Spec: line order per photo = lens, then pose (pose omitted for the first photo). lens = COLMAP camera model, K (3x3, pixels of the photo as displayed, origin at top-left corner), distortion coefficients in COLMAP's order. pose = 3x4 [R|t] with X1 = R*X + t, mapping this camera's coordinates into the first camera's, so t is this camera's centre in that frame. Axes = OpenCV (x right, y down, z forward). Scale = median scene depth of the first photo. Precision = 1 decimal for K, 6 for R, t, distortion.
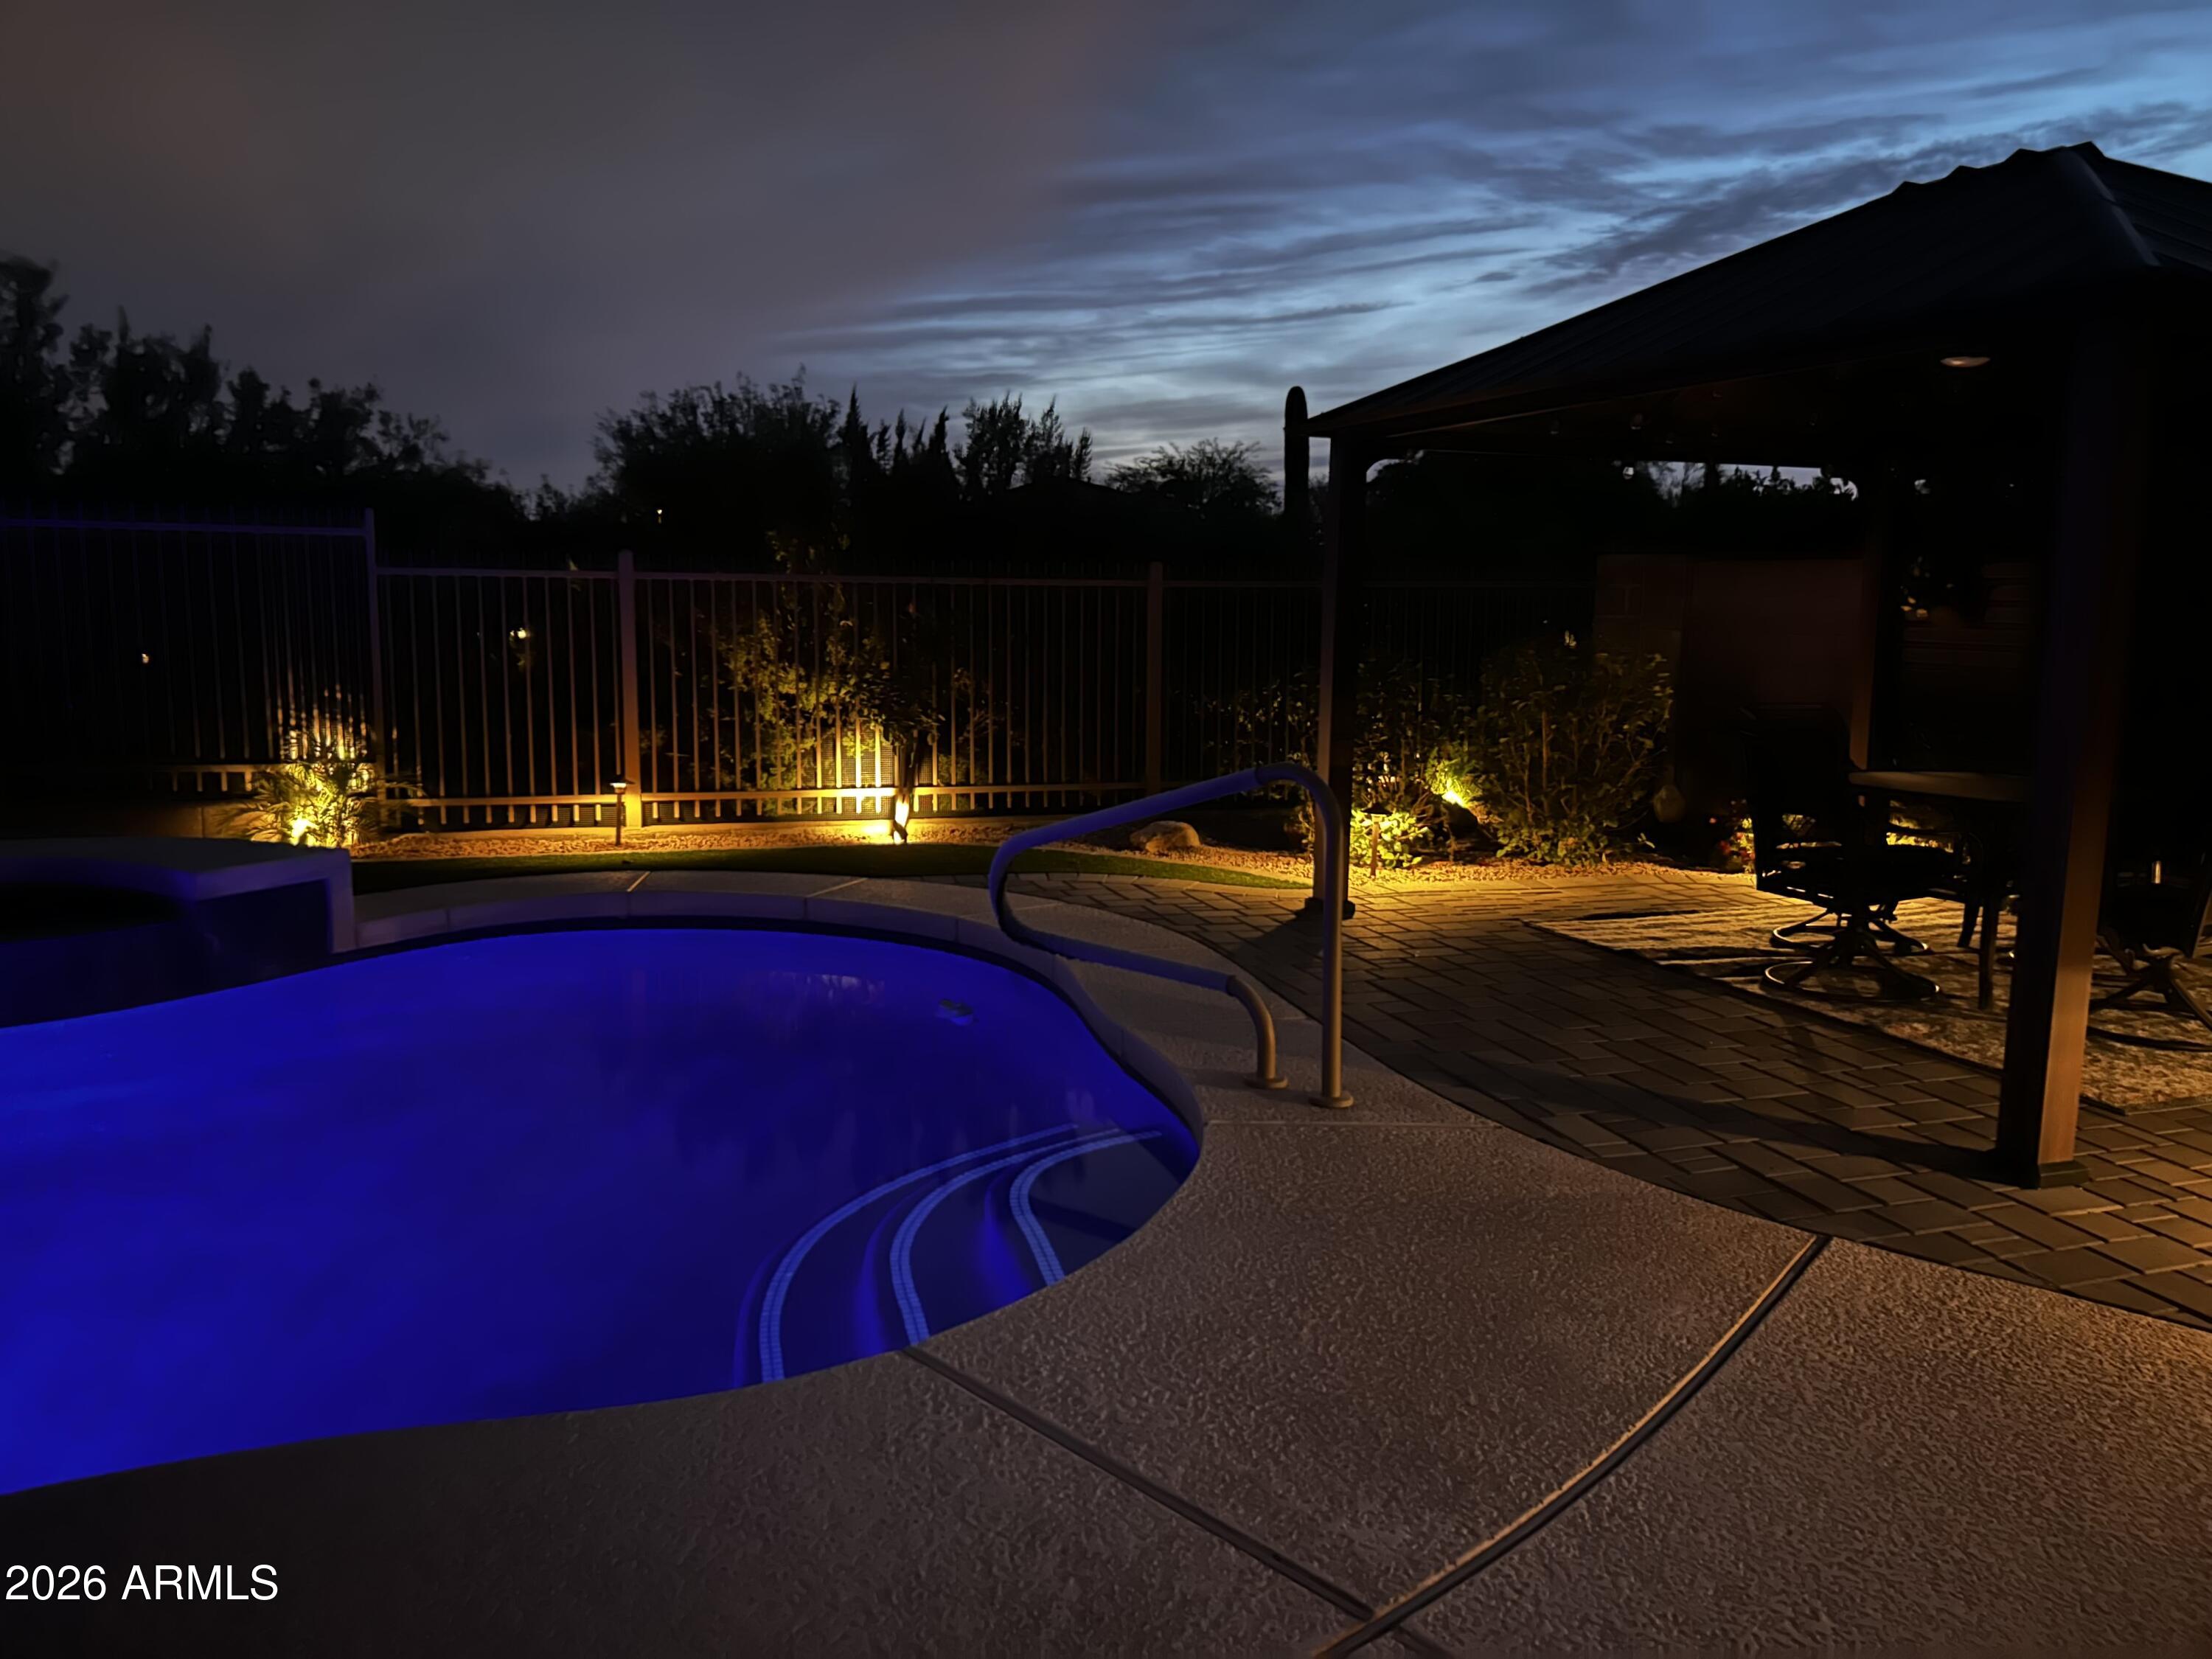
lens RADIAL K [[1651.0, 0, 1106.0], [0, 1651.0, 818.1], [0, 0, 1]] dist [0.035980, -0.025400]
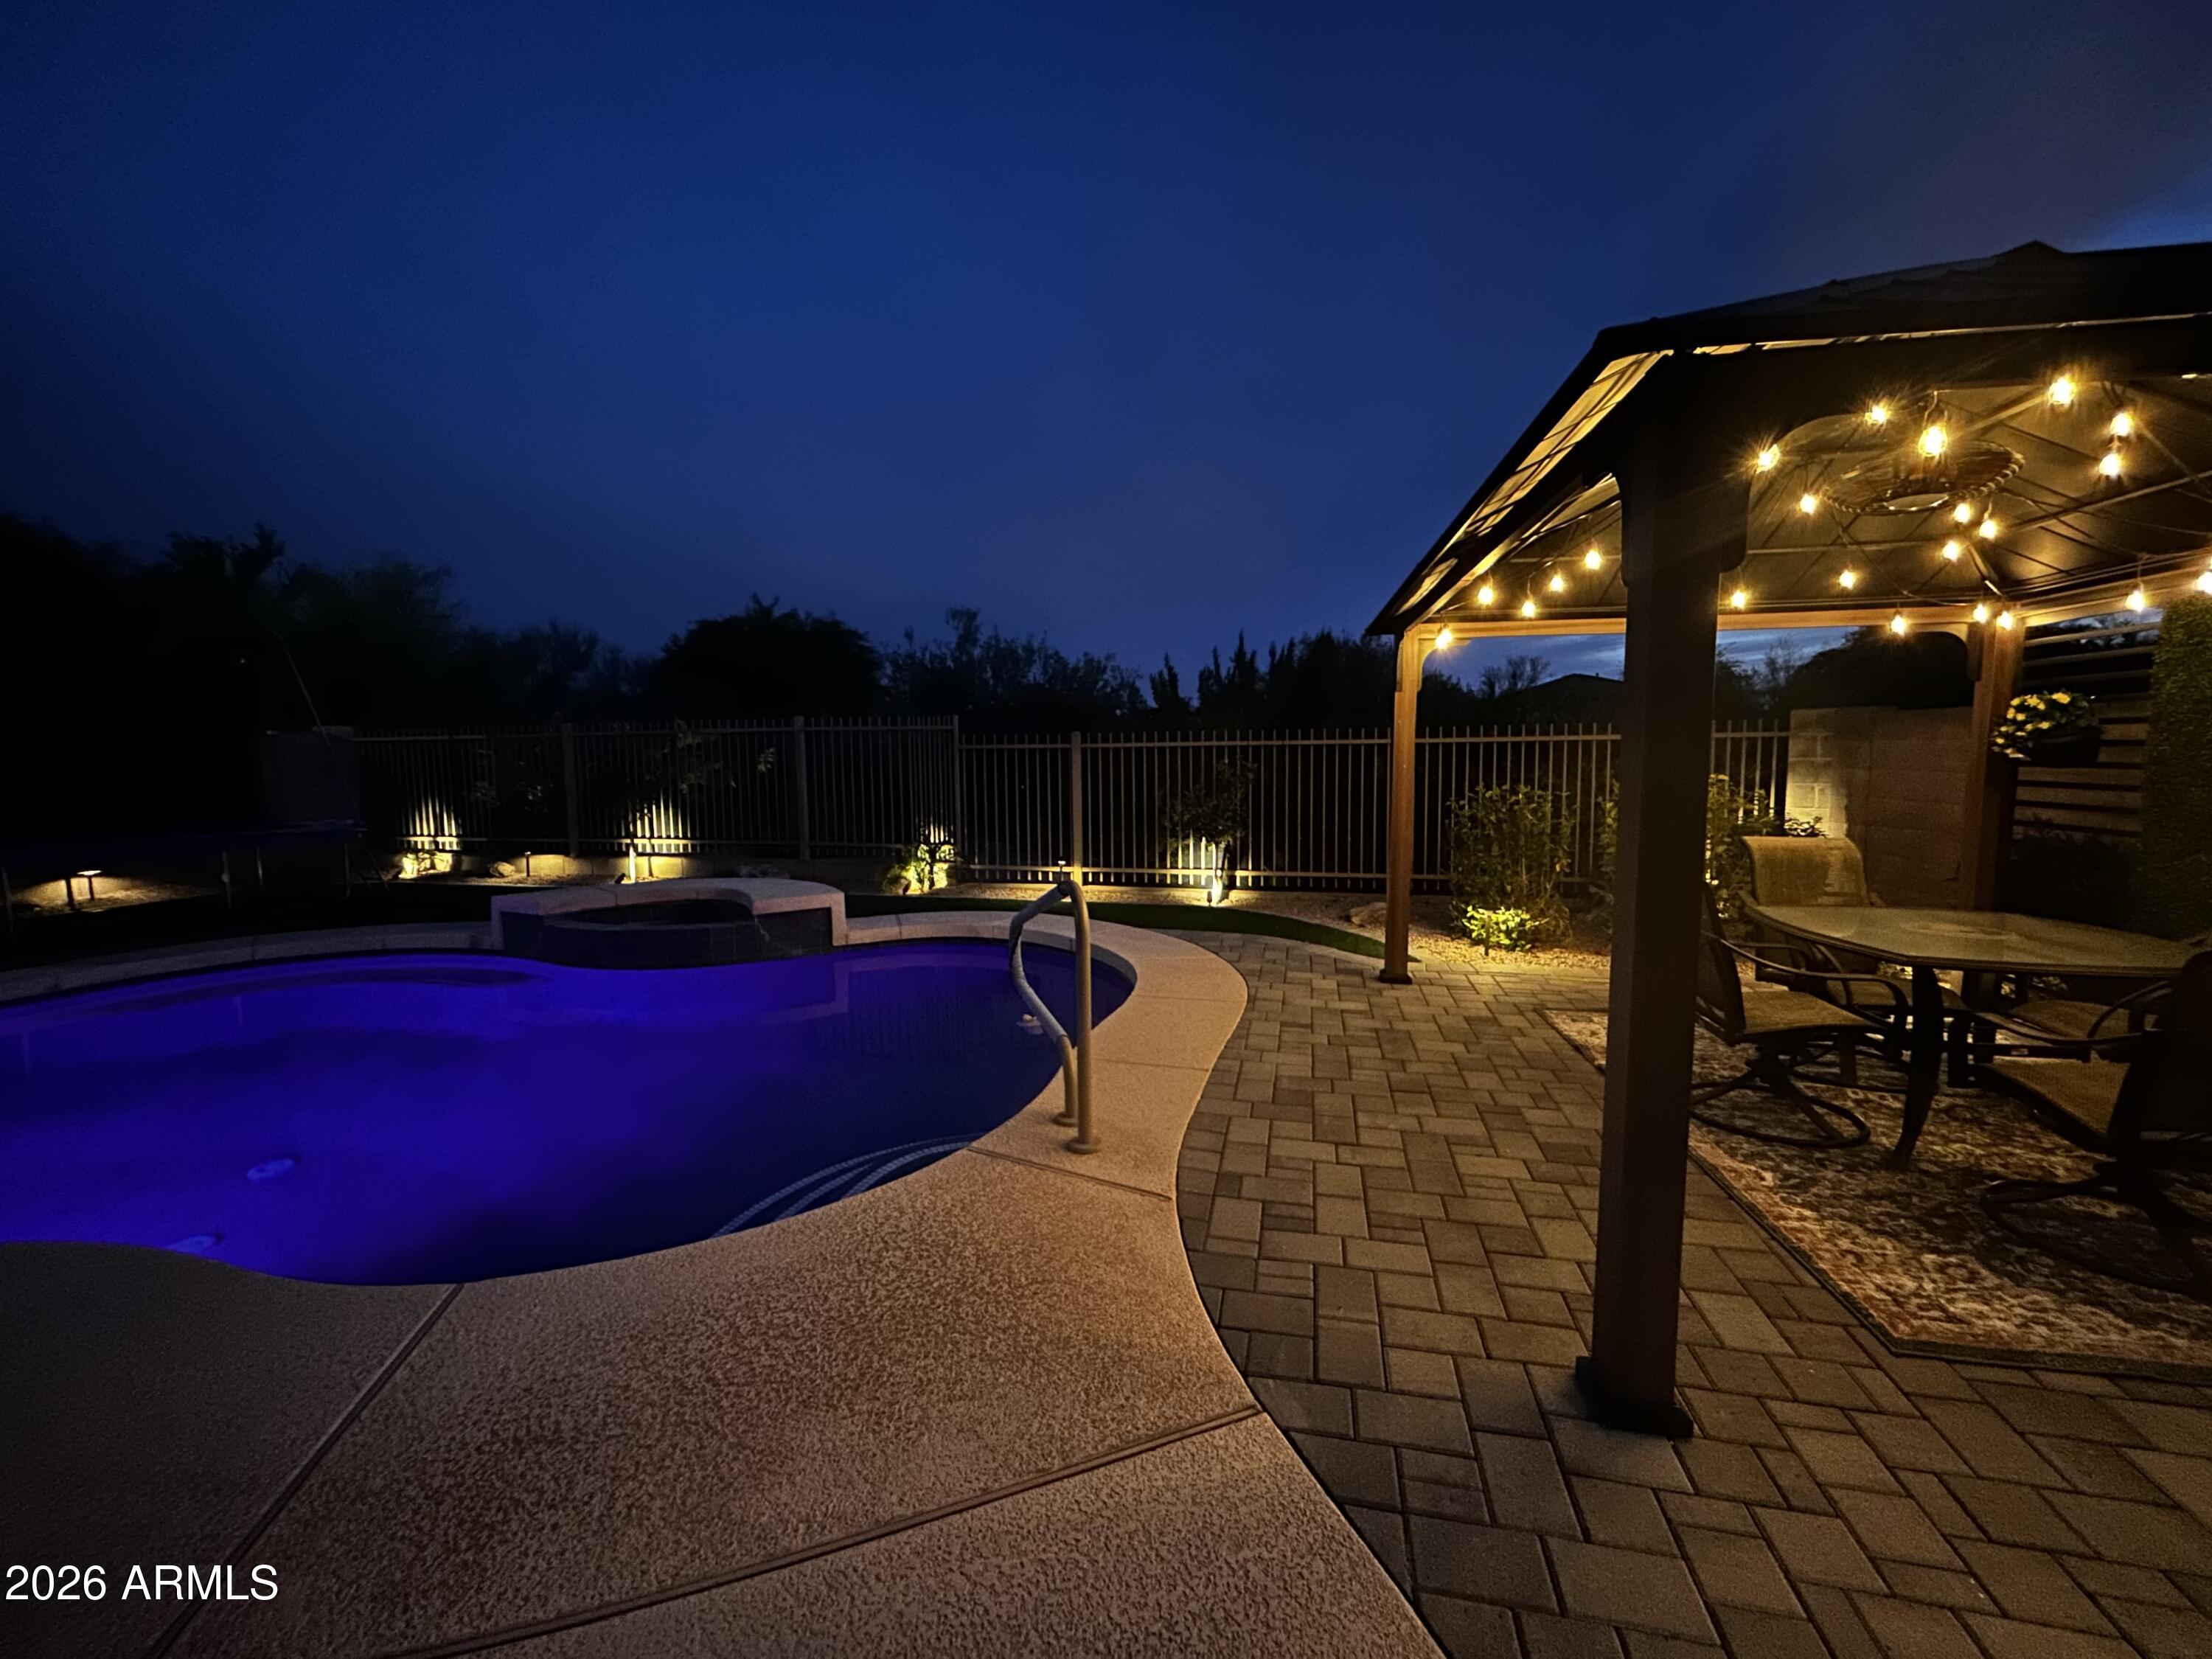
lens RADIAL K [[894.0, 0, 1105.3], [0, 894.0, 834.9], [0, 0, 1]] dist [-0.000120, 0.001748]
pose [[0.852161, 0.027675, -0.522548, 0.239206], [-0.049275, 0.998407, -0.027480, -0.023991], [0.520955, 0.049166, 0.852167, 0.188480]]
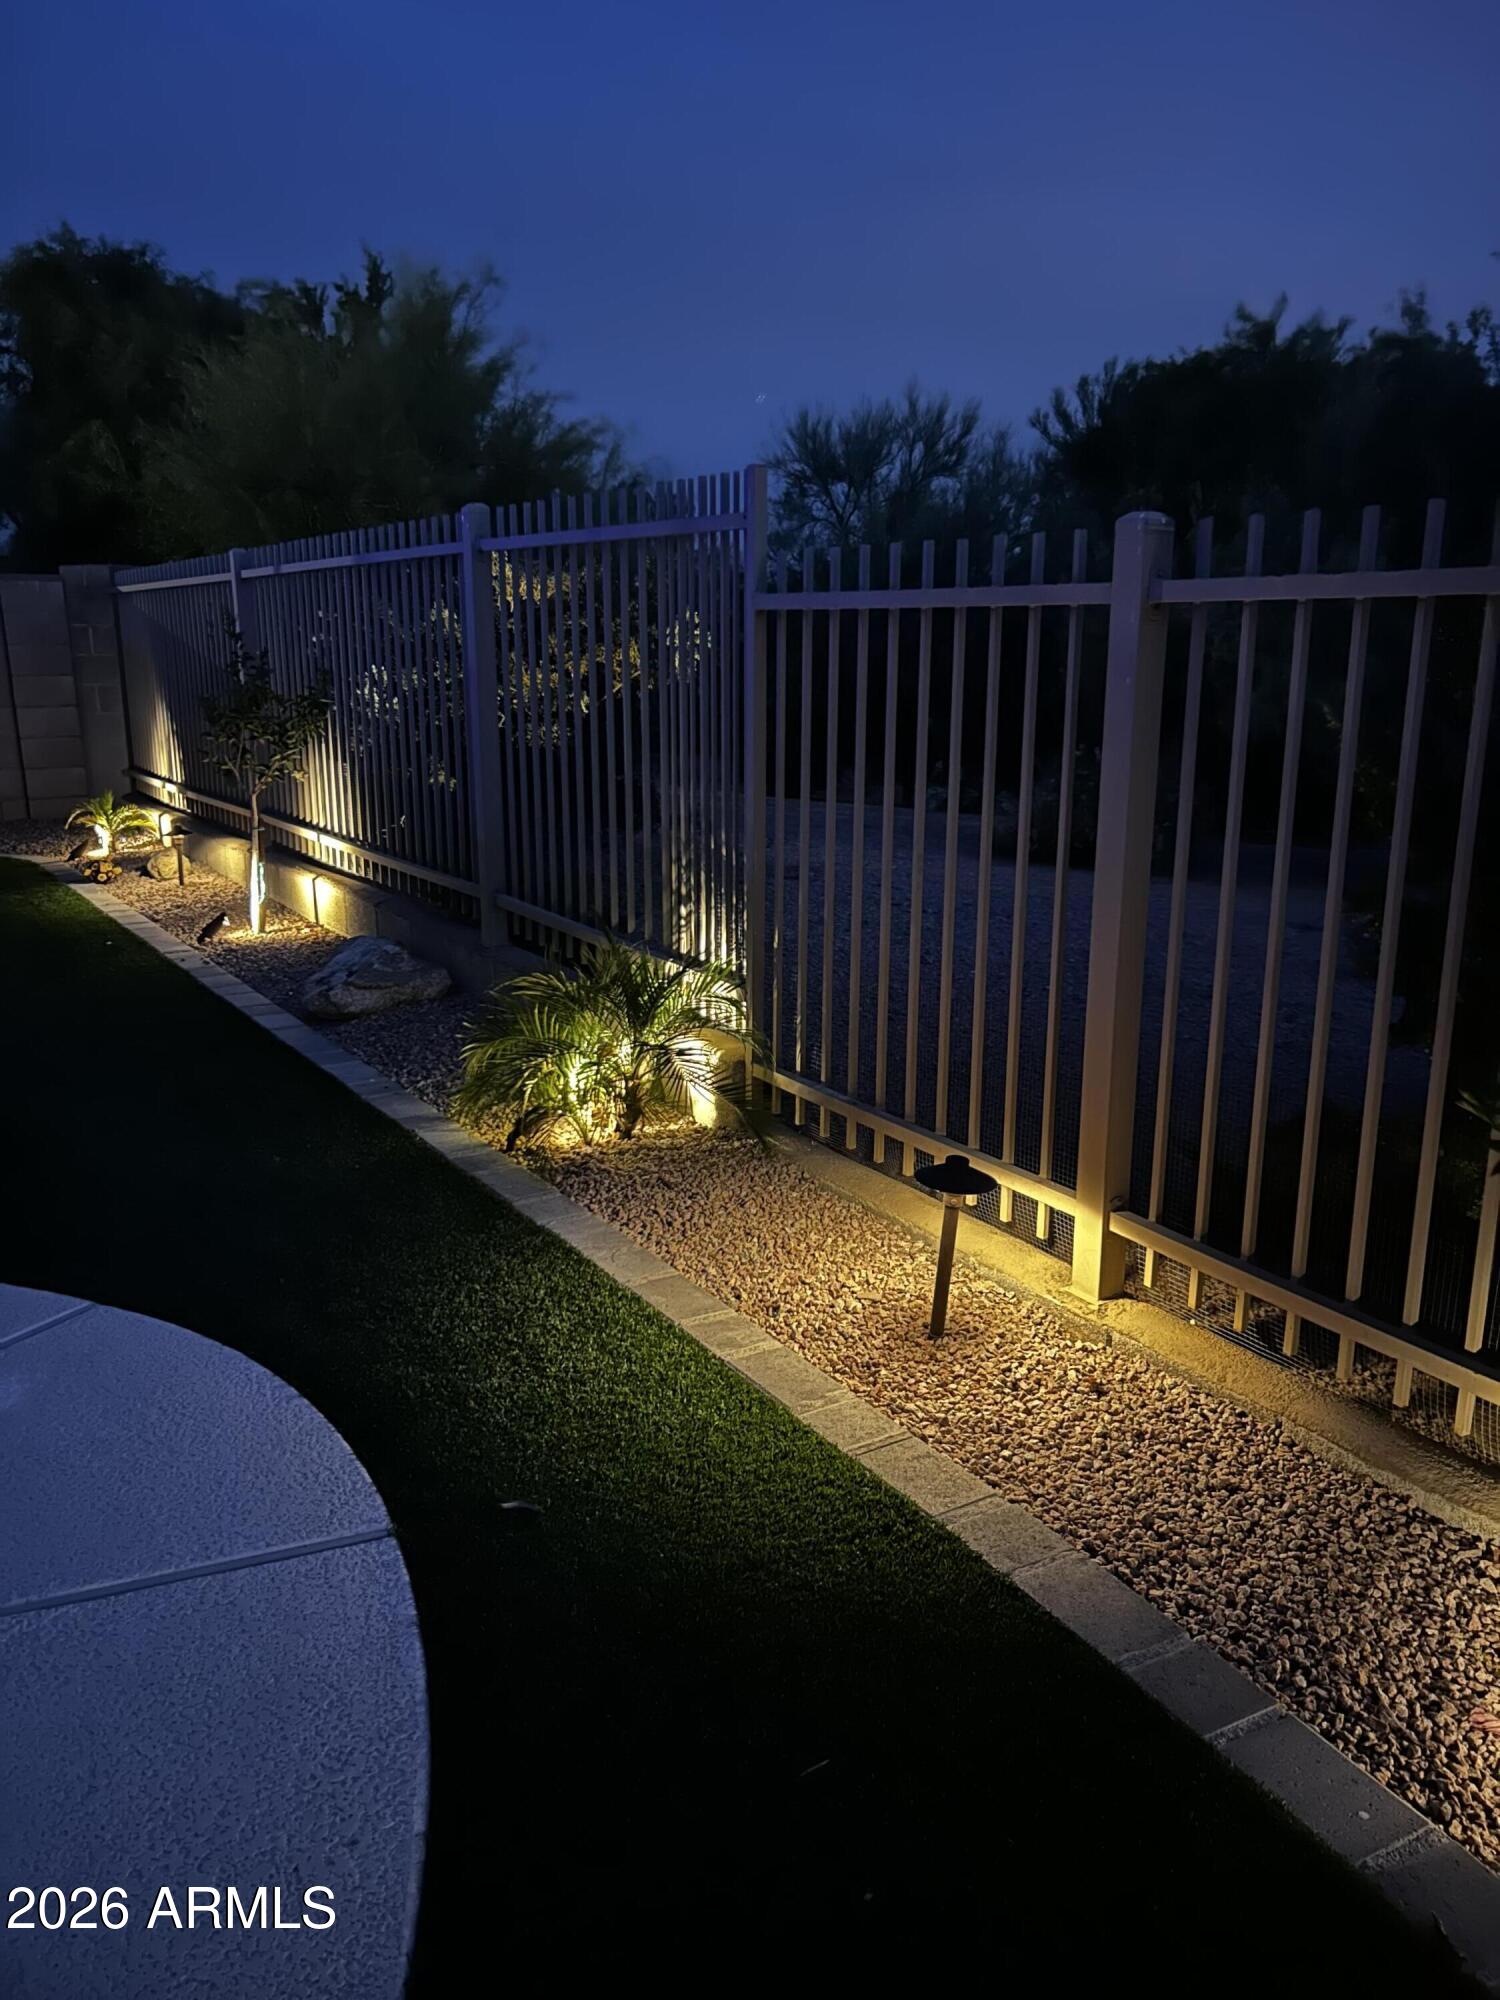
lens RADIAL K [[1492.8, 0, 765.8], [0, 1492.8, 1004.3], [0, 0, 1]] dist [0.035980, -0.025400]
pose [[0.283179, 0.222709, -0.932851, -0.009321], [-0.123509, 0.973034, 0.194810, -0.111986], [0.951081, 0.060050, 0.303049, 0.814539]]
